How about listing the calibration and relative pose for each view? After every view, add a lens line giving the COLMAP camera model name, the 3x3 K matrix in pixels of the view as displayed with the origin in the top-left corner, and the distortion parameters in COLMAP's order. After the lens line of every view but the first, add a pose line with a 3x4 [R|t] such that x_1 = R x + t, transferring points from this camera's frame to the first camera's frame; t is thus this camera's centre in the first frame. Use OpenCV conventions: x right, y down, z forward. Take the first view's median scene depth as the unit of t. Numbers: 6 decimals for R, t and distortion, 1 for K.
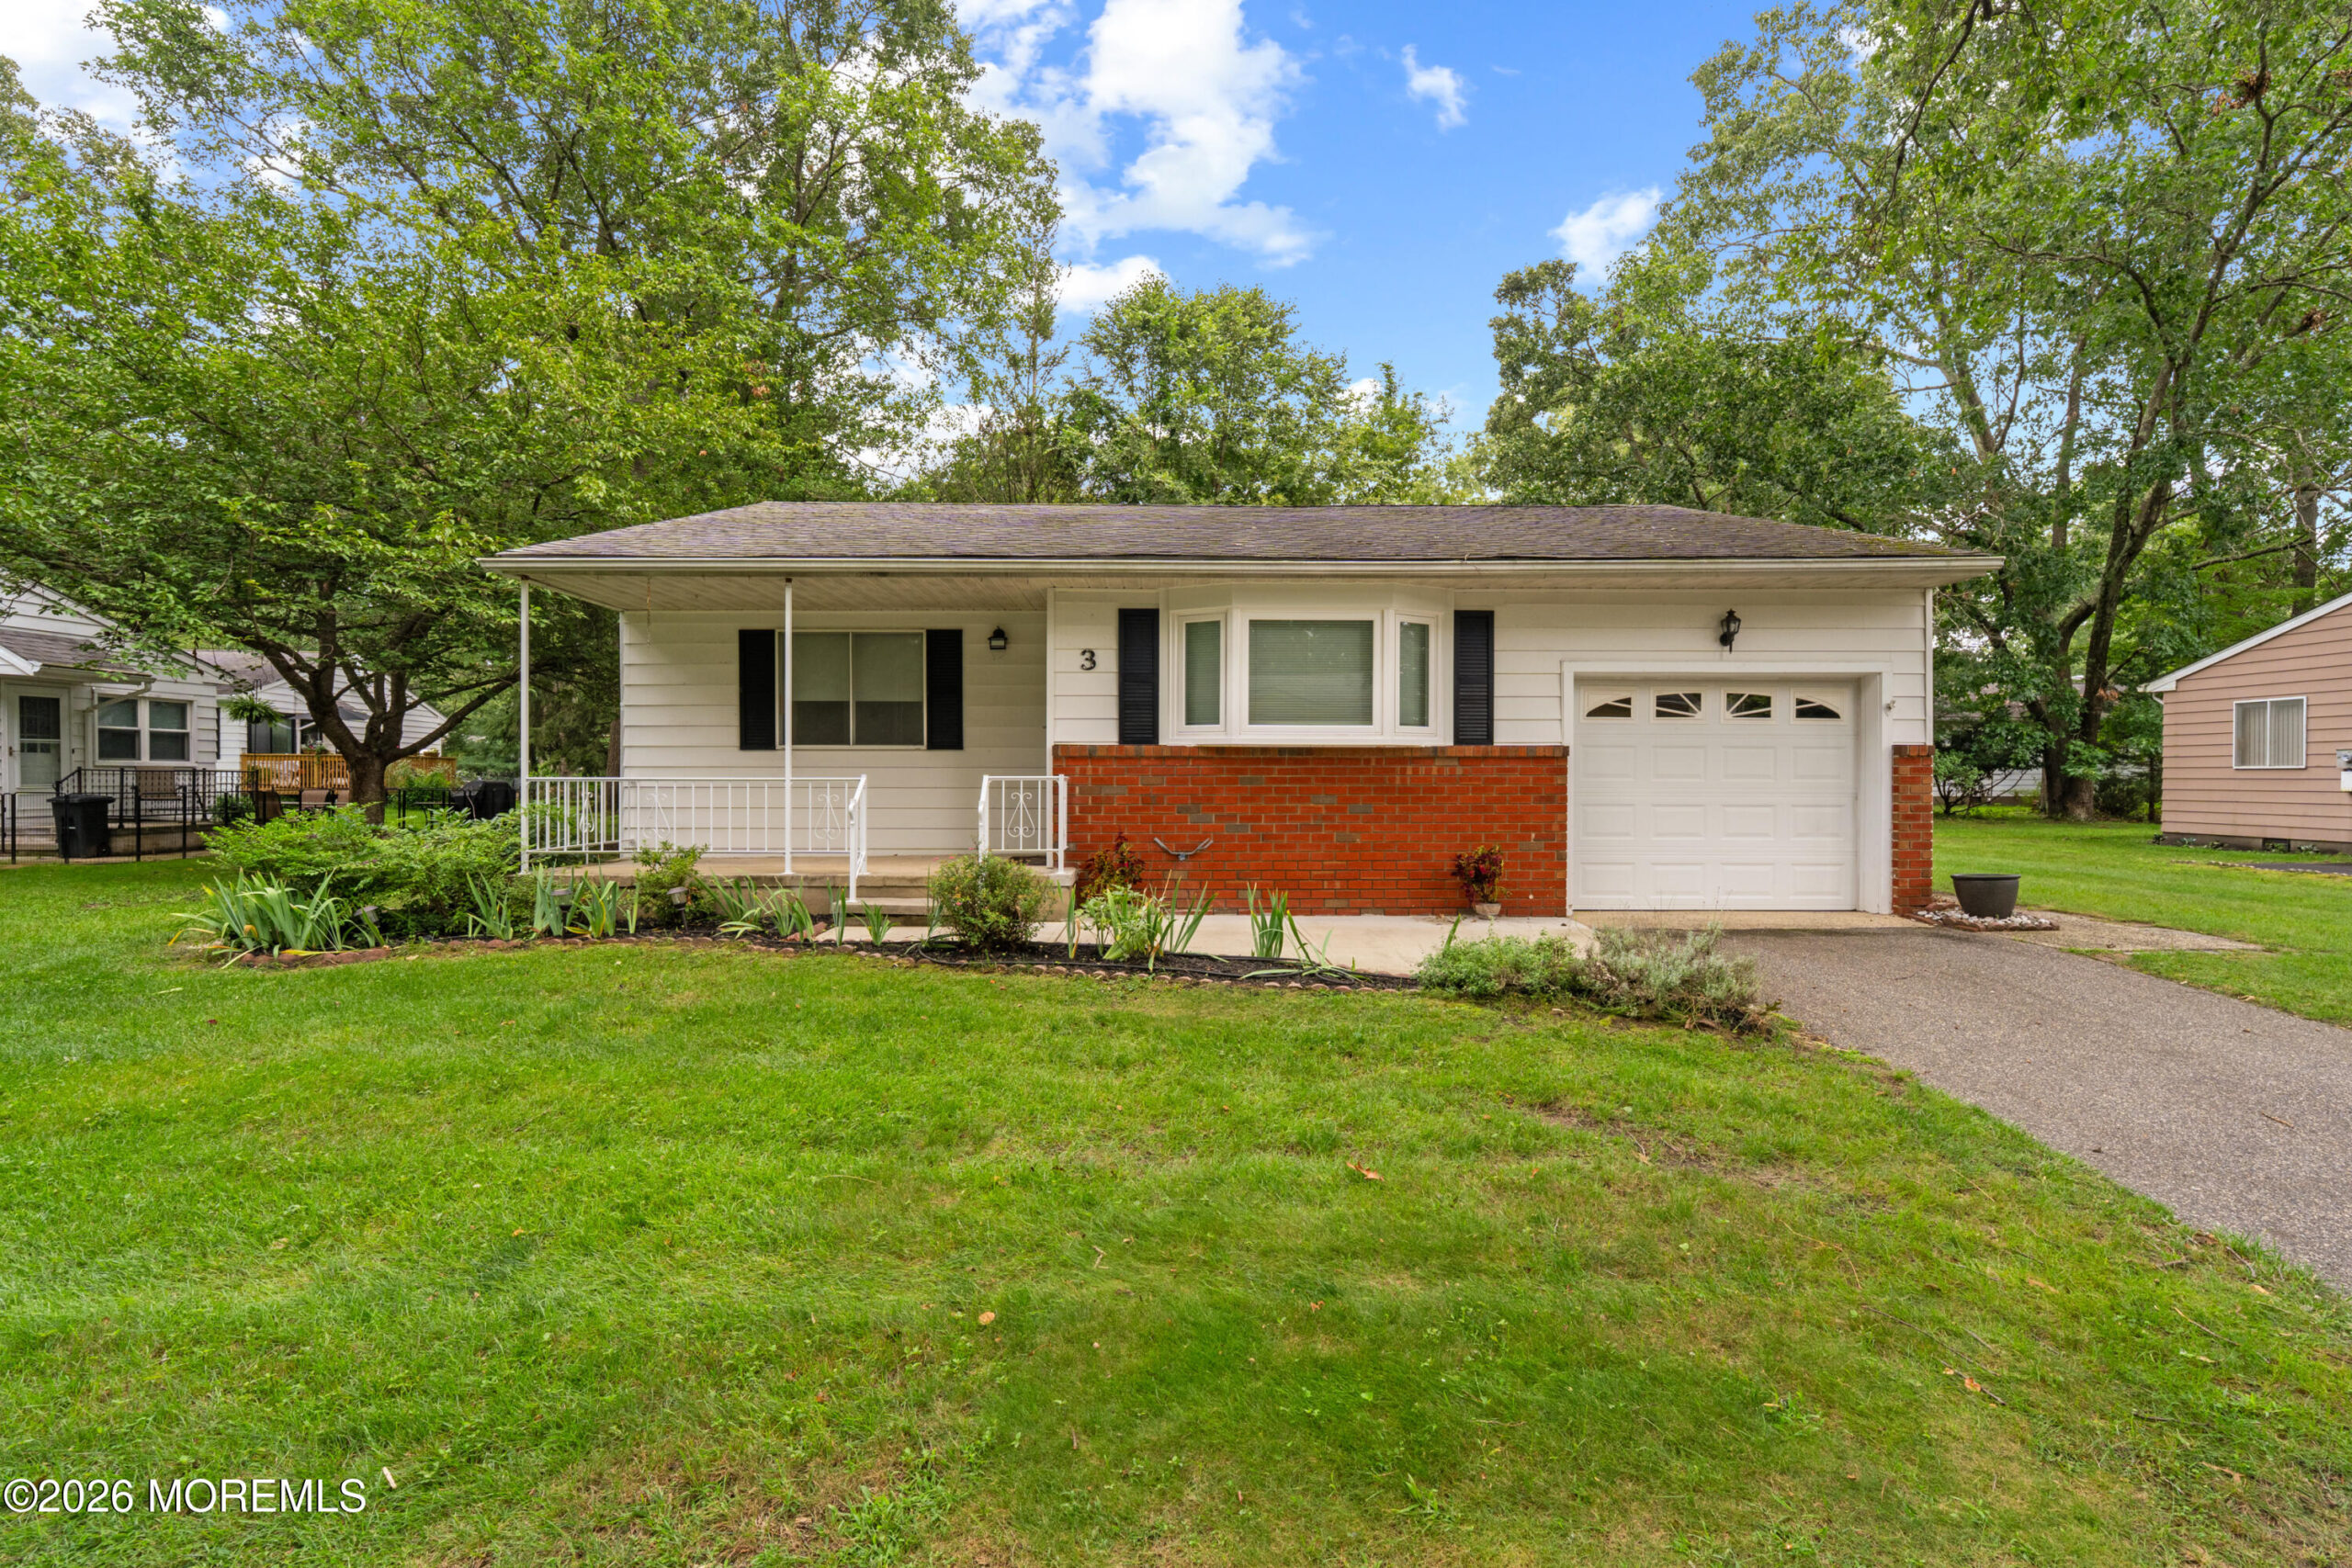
lens RADIAL K [[1069.0, 0, 1169.8], [0, 1069.0, 770.1], [0, 0, 1]] dist [-0.005790, 0.001698]
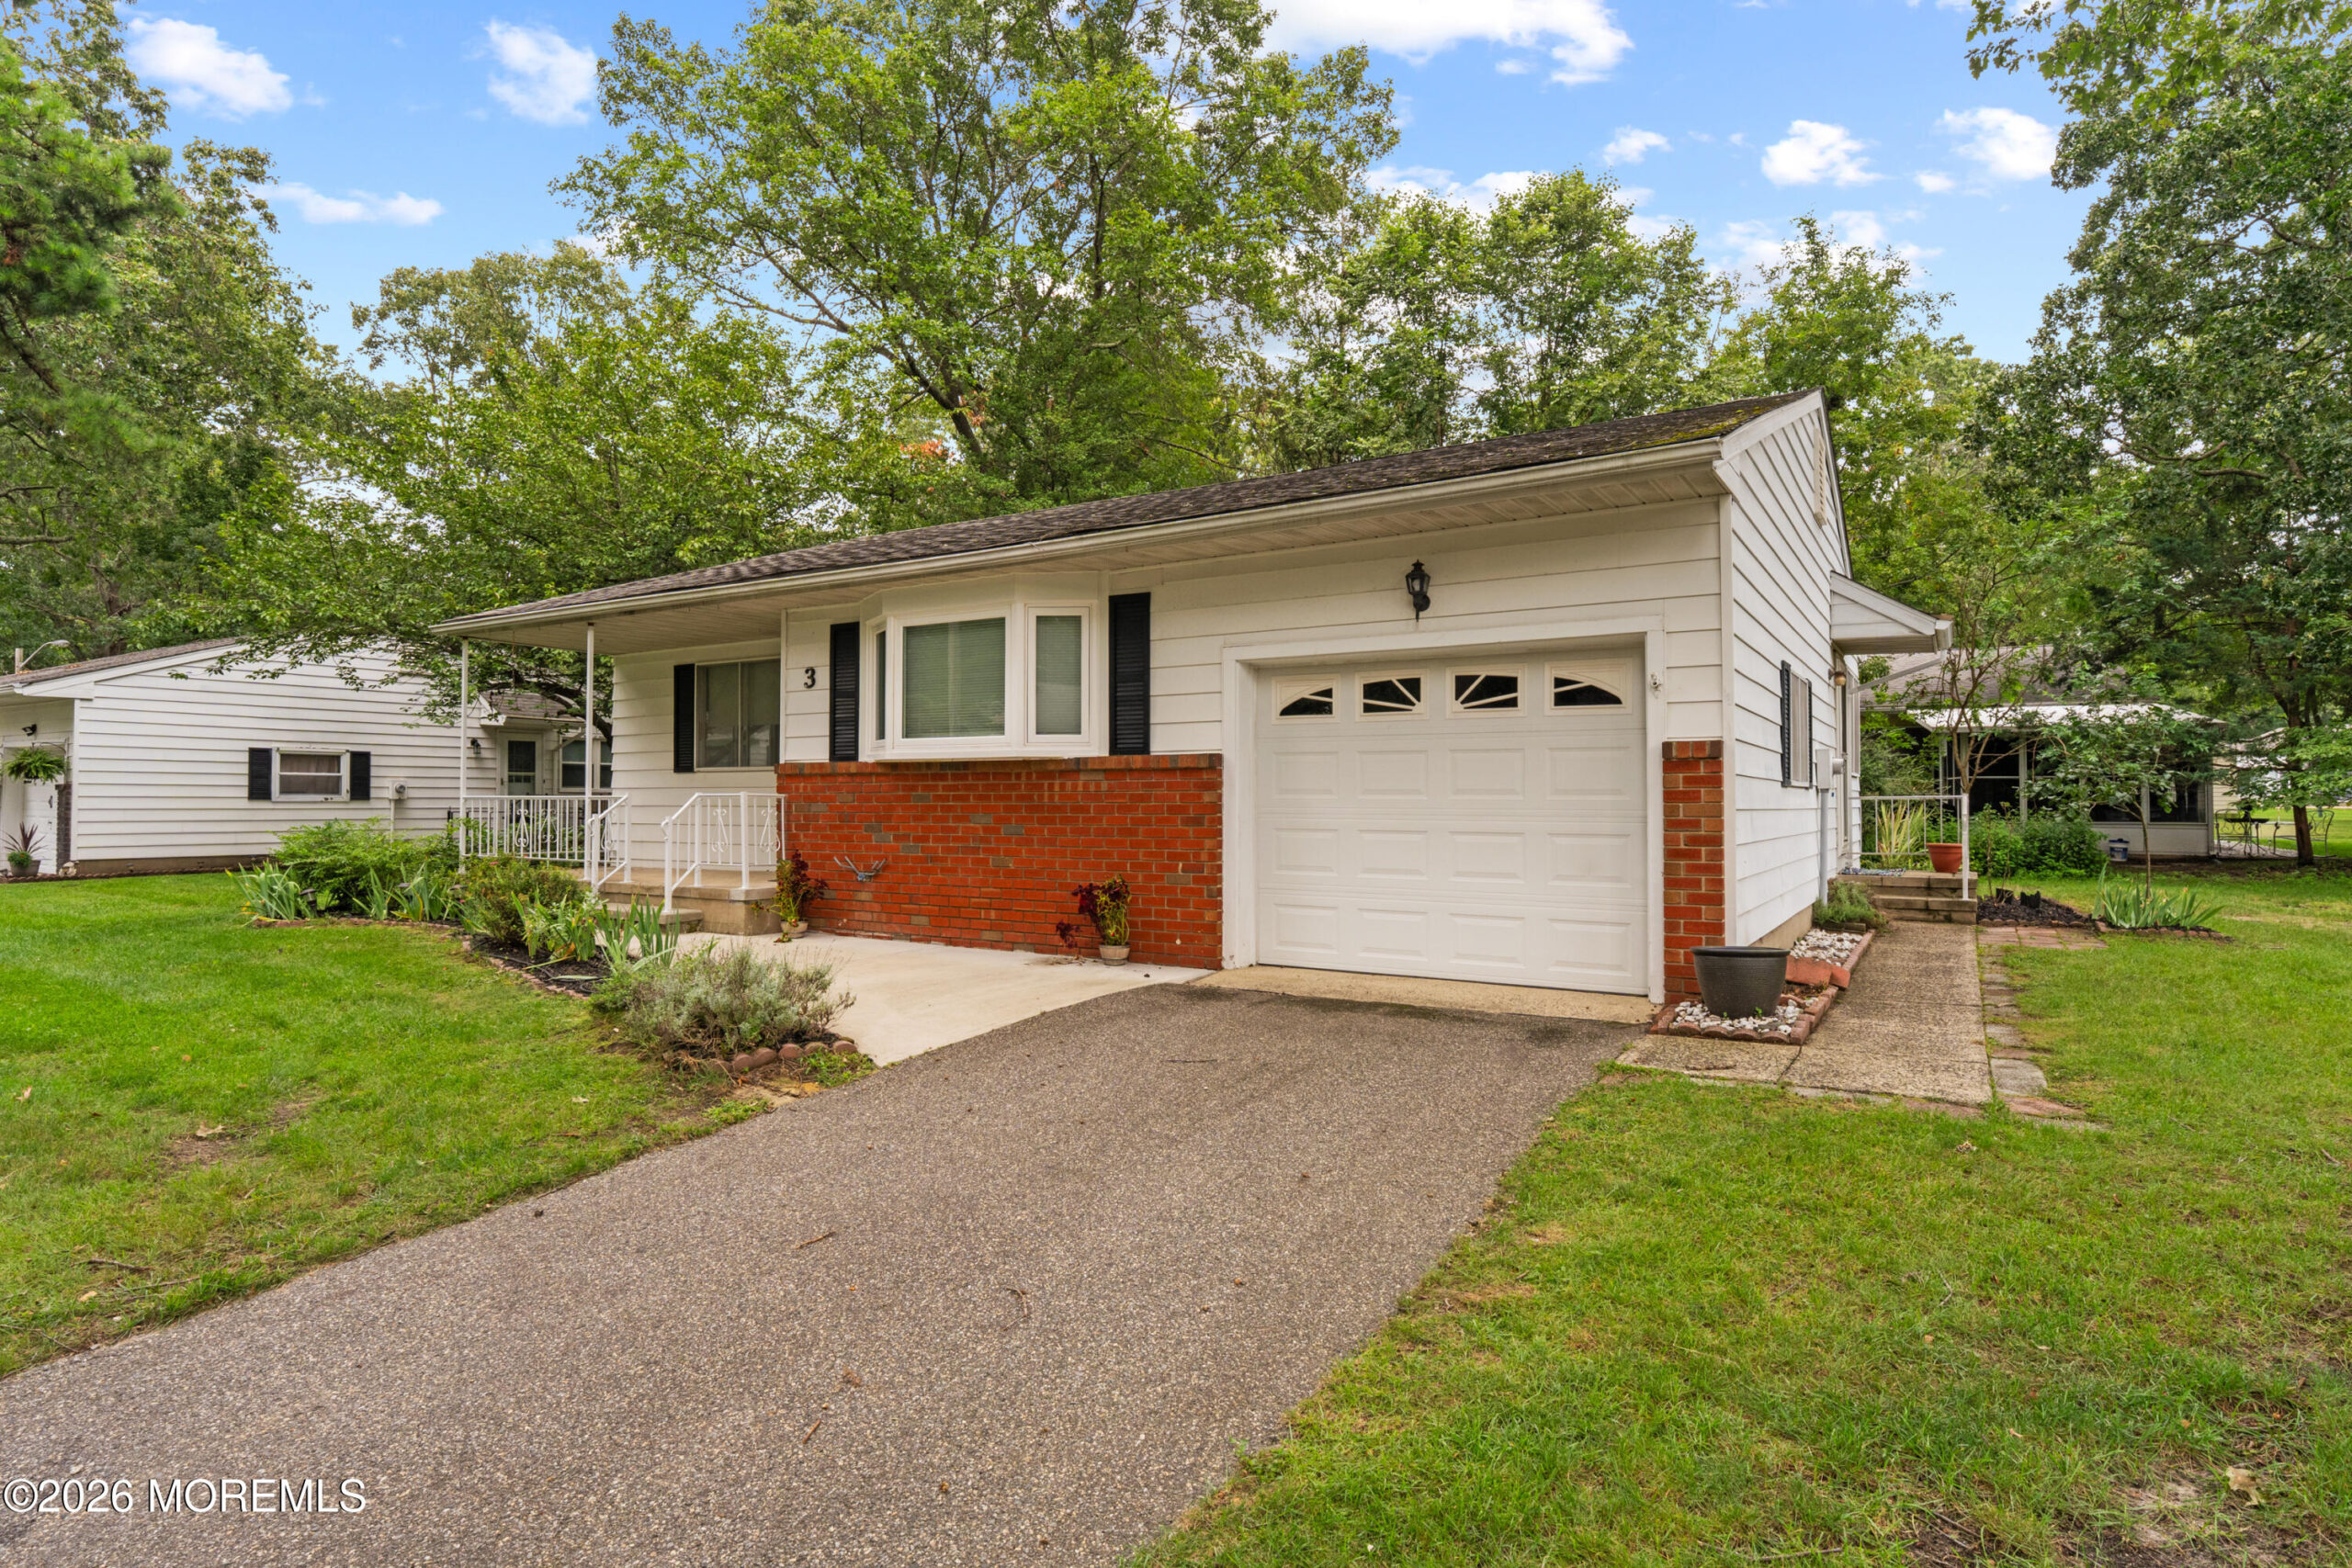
lens RADIAL K [[1265.6, 0, 1167.0], [0, 1265.6, 773.9], [0, 0, 1]] dist [-0.005207, 0.004065]
pose [[0.835531, -0.012448, -0.549302, 0.834835], [0.002024, 0.999806, -0.019579, 0.010220], [0.549440, 0.015247, 0.835394, 0.189023]]
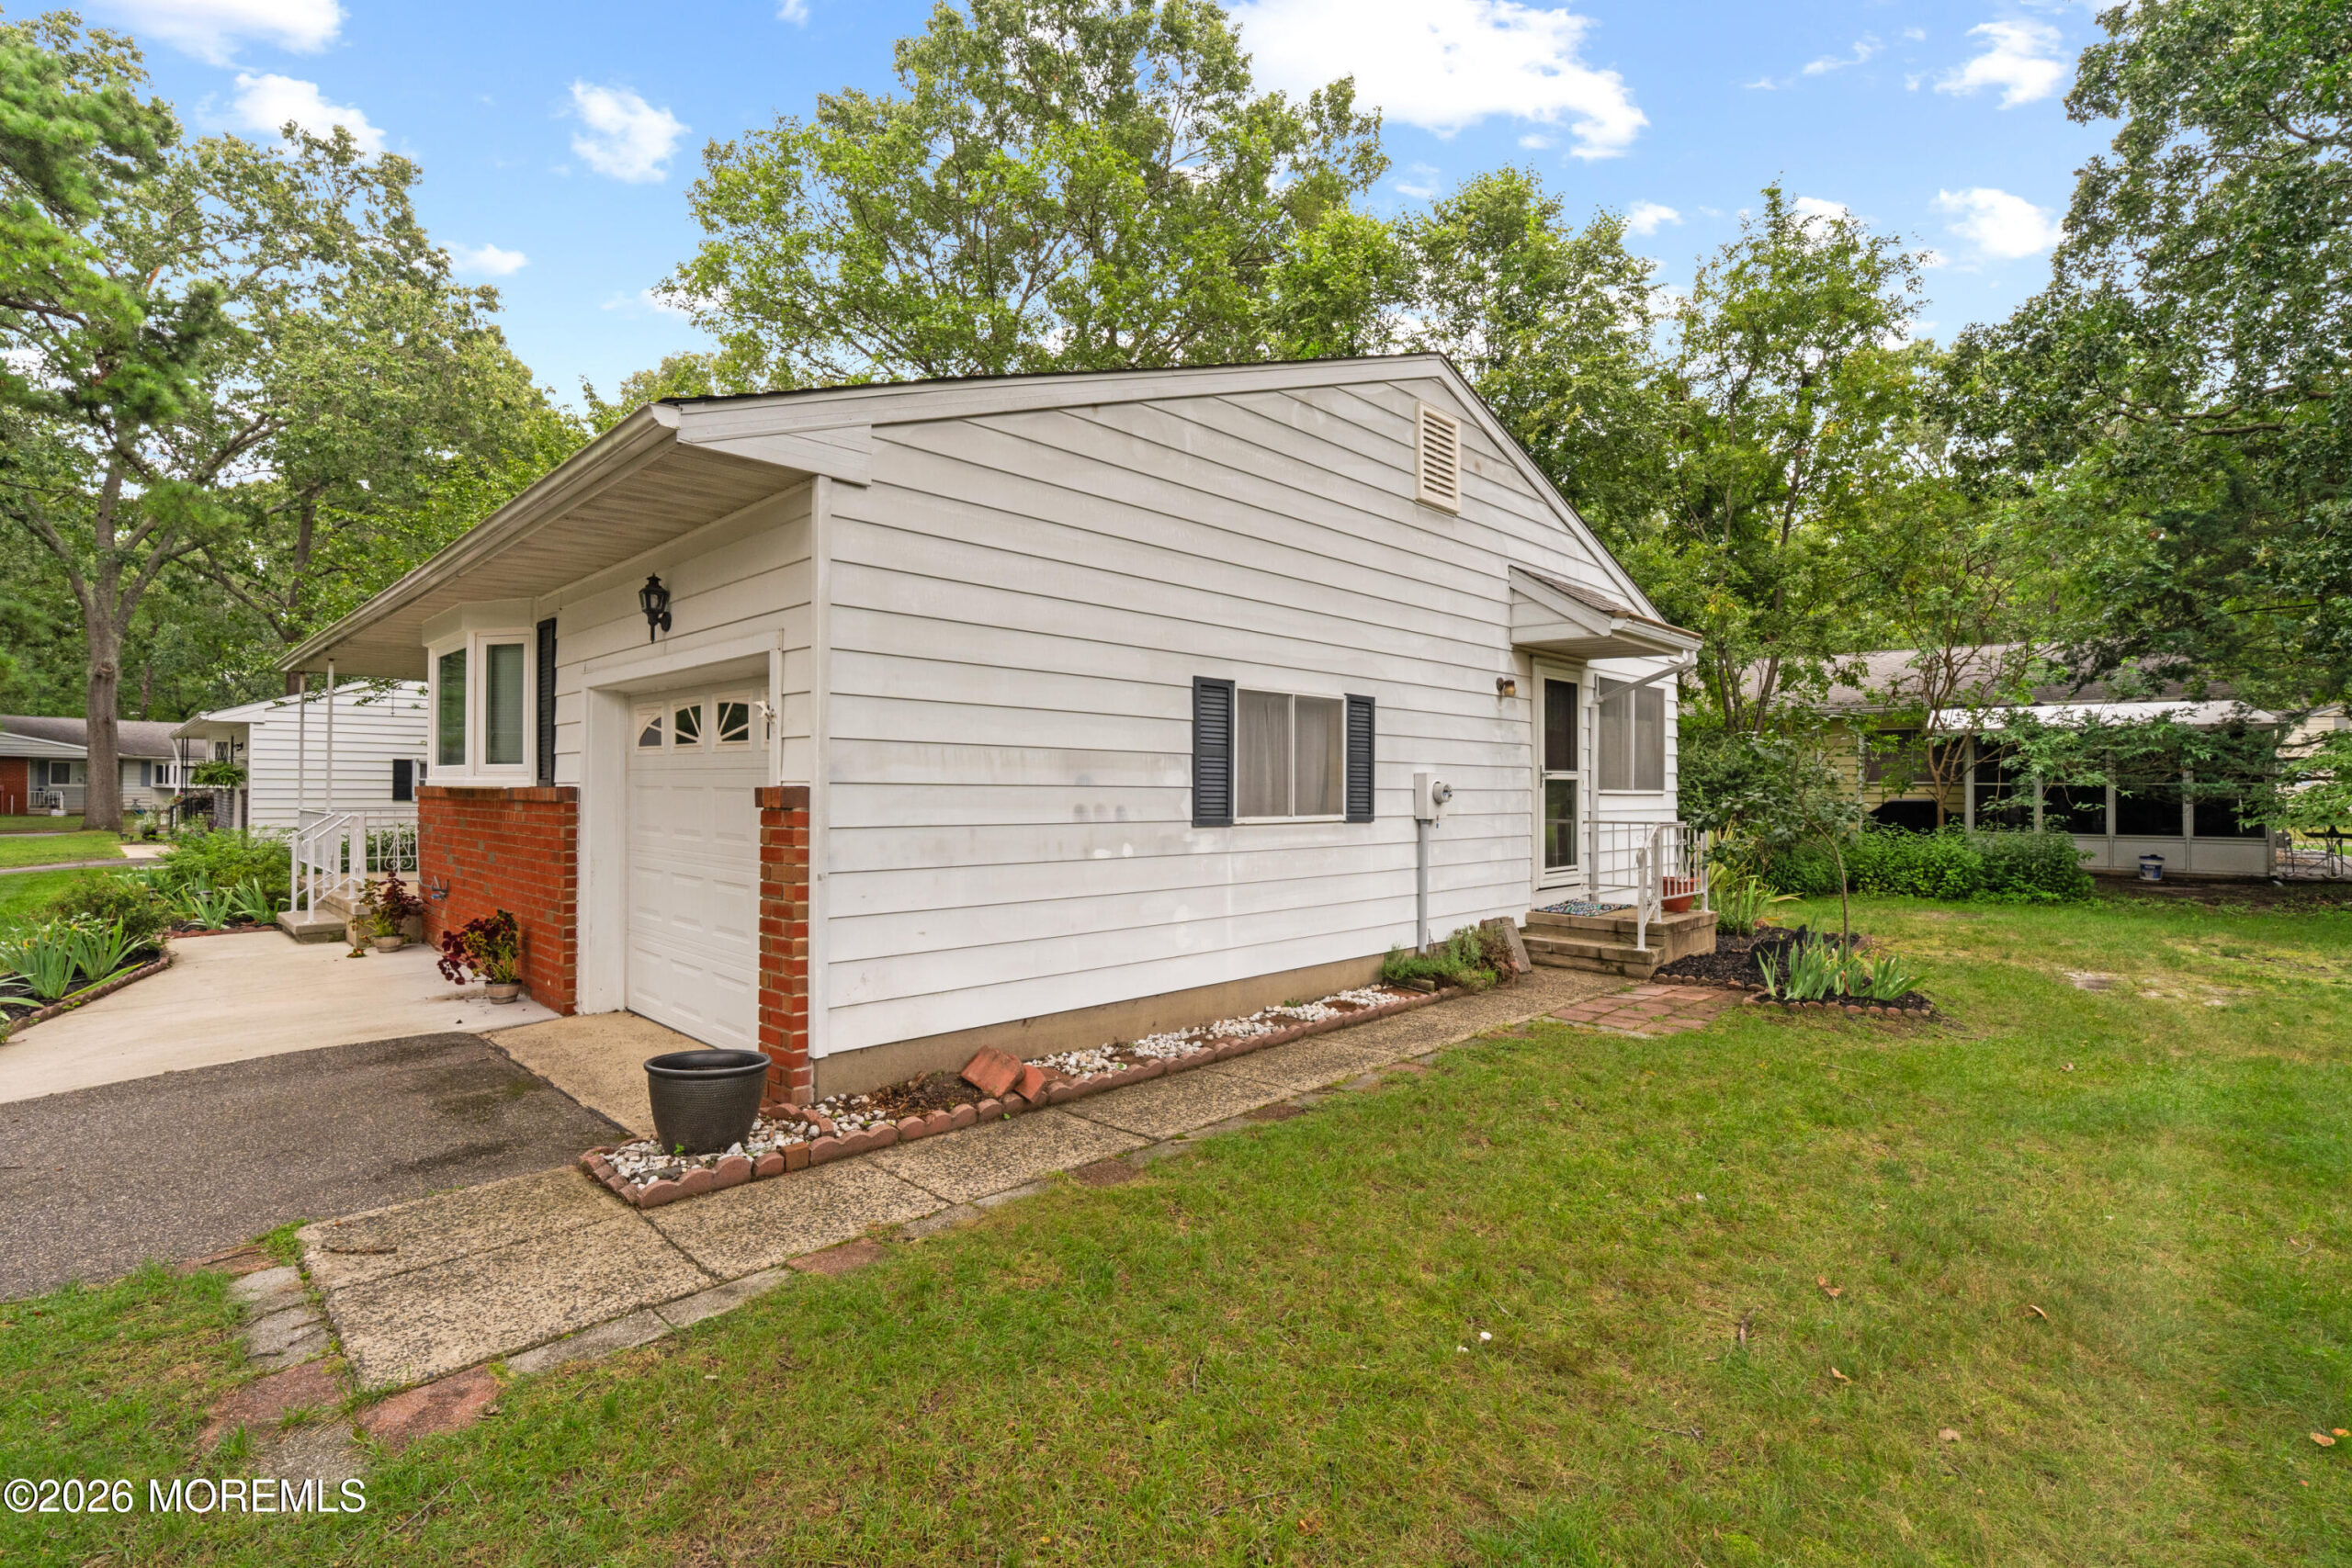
lens RADIAL K [[1069.0, 0, 1172.7], [0, 1069.0, 784.9], [0, 0, 1]] dist [-0.005790, 0.001698]
pose [[0.695427, -0.000625, -0.718597, 1.173378], [-0.000939, 0.999998, -0.001779, -0.023420], [0.718597, 0.001912, 0.695425, 0.764450]]
